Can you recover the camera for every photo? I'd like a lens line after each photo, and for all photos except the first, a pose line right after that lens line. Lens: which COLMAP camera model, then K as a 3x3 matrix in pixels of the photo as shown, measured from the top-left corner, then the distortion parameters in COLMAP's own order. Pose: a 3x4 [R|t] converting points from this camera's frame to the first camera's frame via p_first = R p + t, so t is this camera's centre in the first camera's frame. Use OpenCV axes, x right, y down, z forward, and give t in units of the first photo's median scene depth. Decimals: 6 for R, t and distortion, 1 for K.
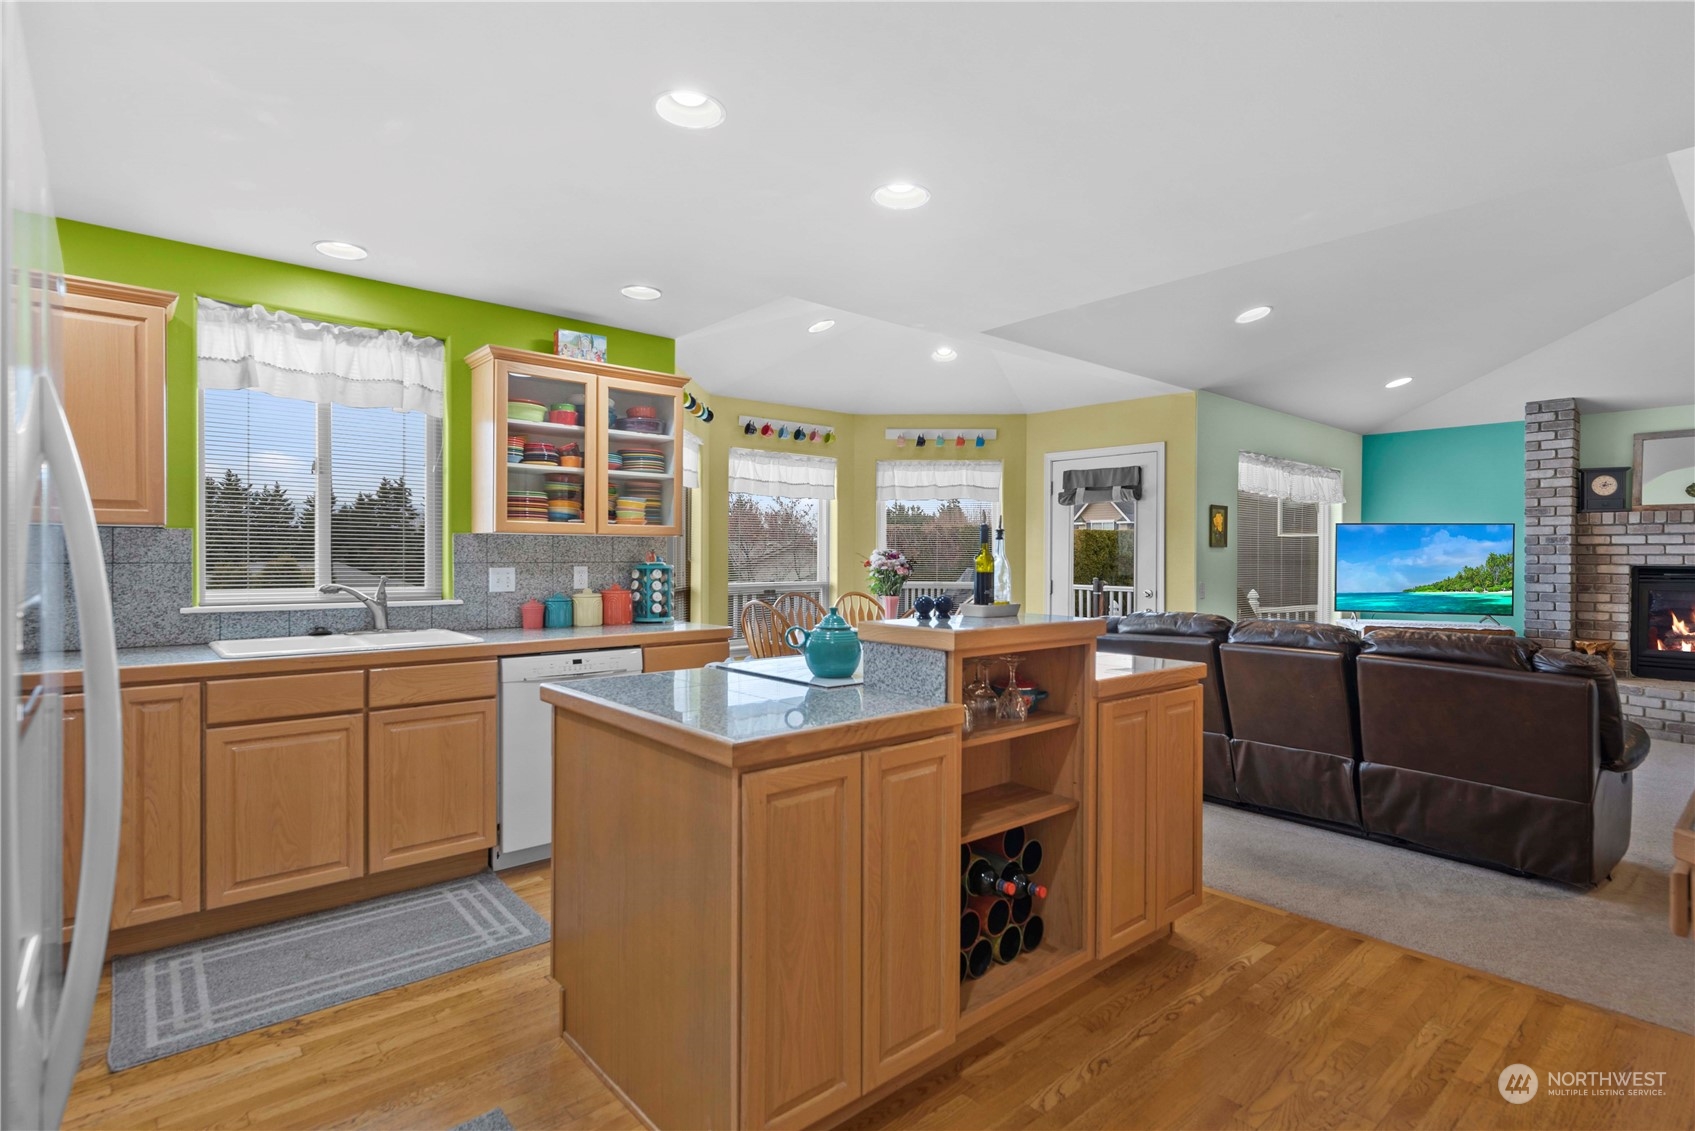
lens RADIAL K [[843.6, 0, 853.0], [0, 843.6, 561.4], [0, 0, 1]] dist [0.002456, 0.001798]
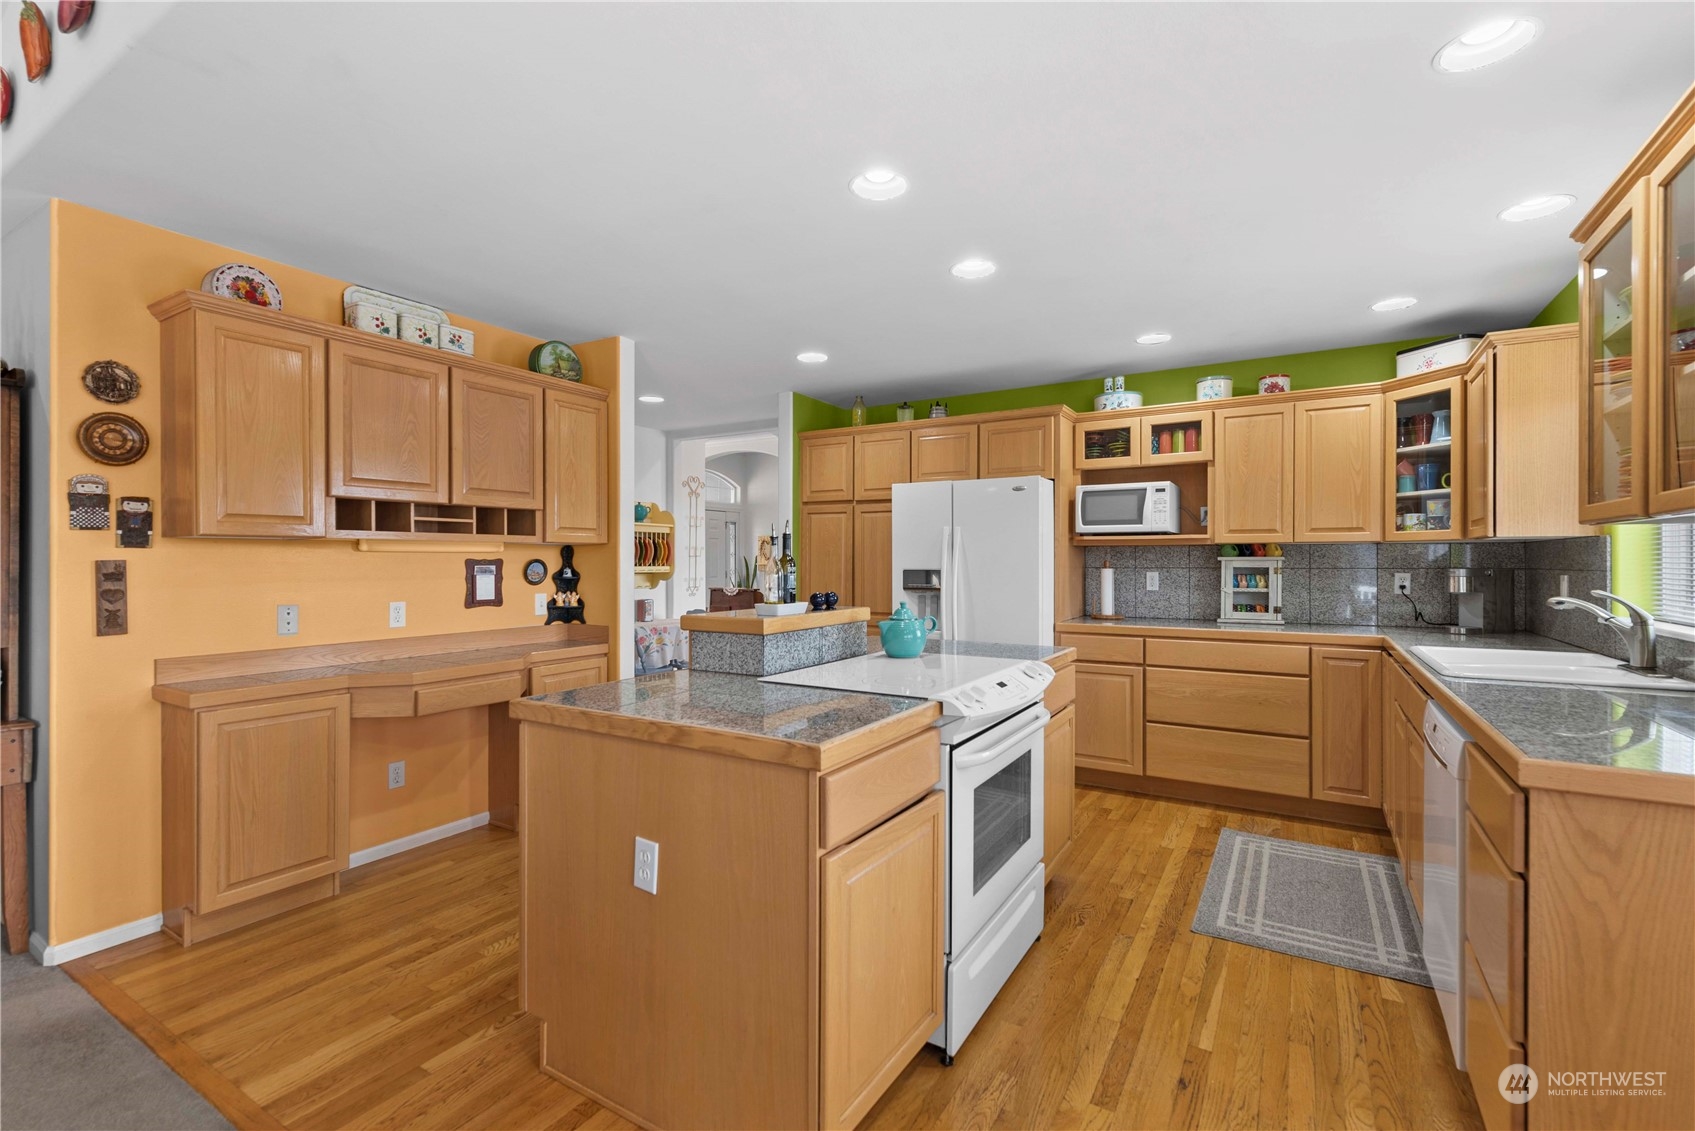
lens RADIAL K [[741.6, 0, 858.0], [0, 741.6, 550.3], [0, 0, 1]] dist [0.001147, -0.000174]
pose [[-0.950159, -0.008234, -0.311657, 0.261692], [-0.006053, 0.999950, -0.007963, -0.008886], [0.311707, -0.005680, -0.950161, 1.380188]]
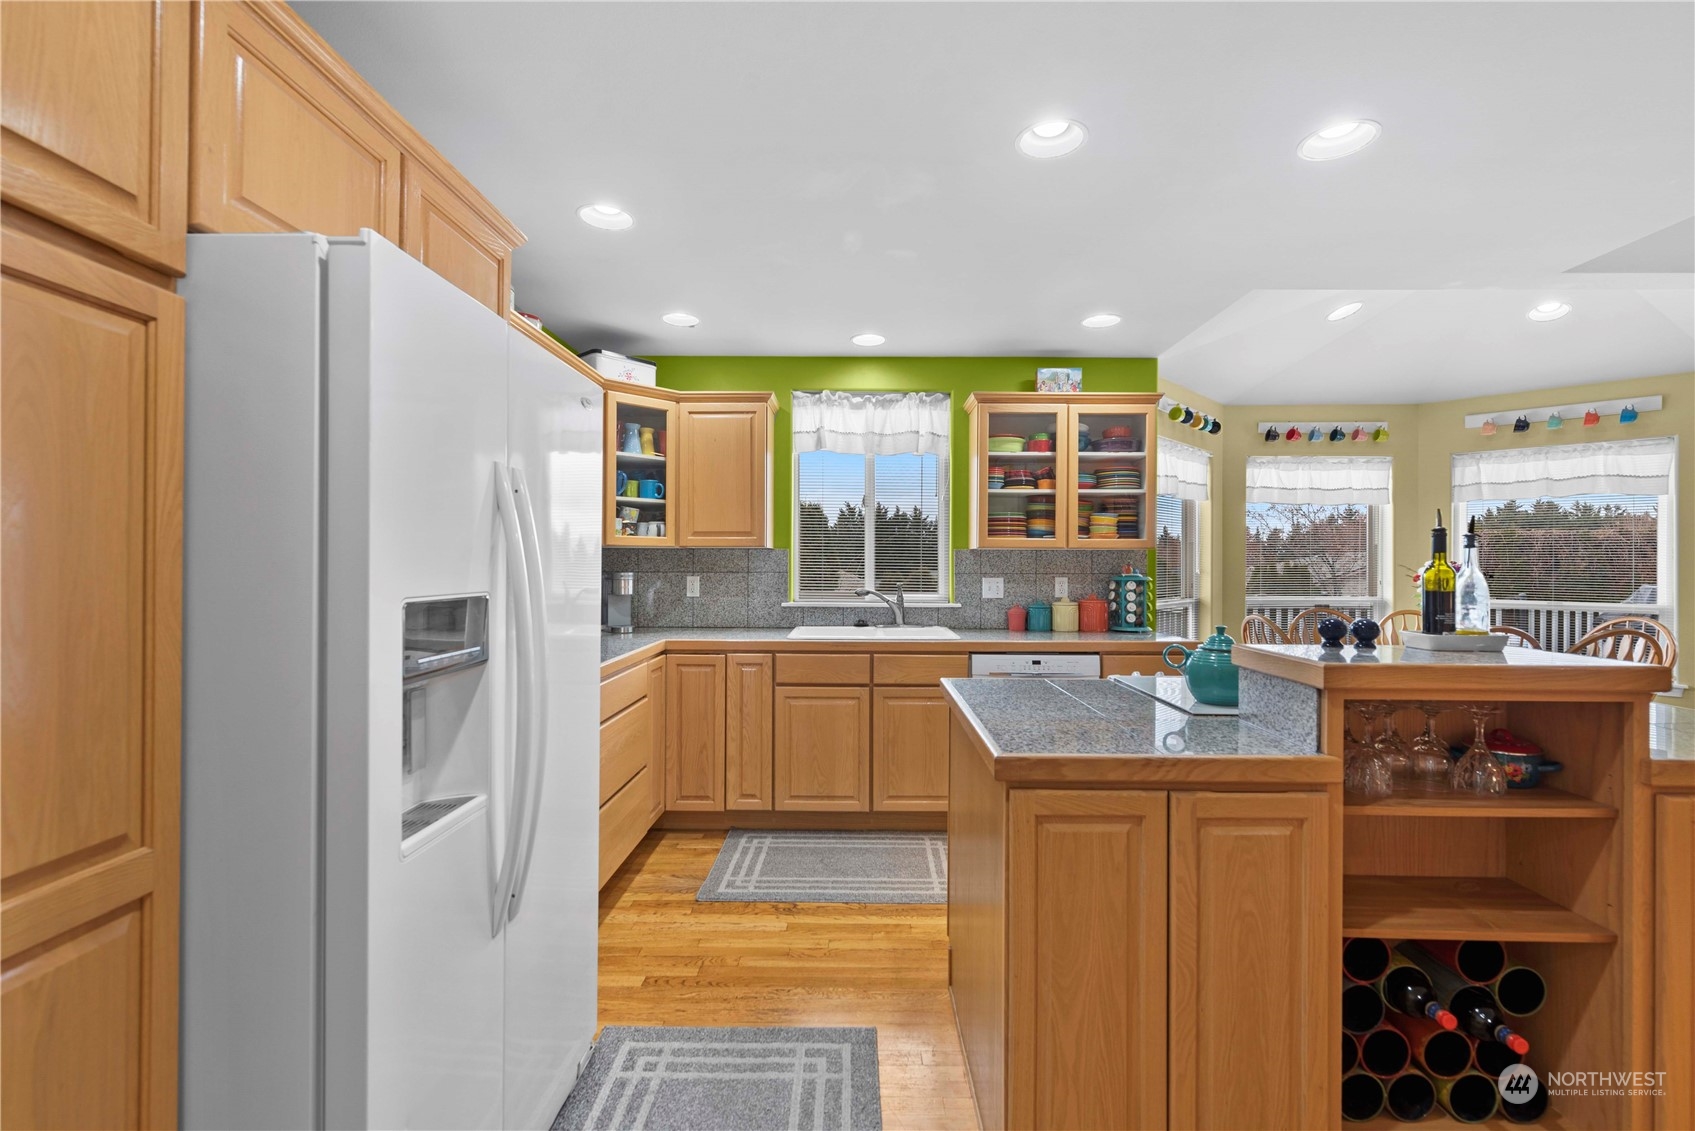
lens RADIAL K [[739.2, 0, 847.5], [0, 739.2, 565.5], [0, 0, 1]] dist [0.001821, -0.000015]
pose [[0.745096, -0.000466, -0.666957, 0.138101], [-0.005585, 0.999960, -0.006938, -0.001653], [0.666933, 0.008894, 0.745064, 0.099506]]
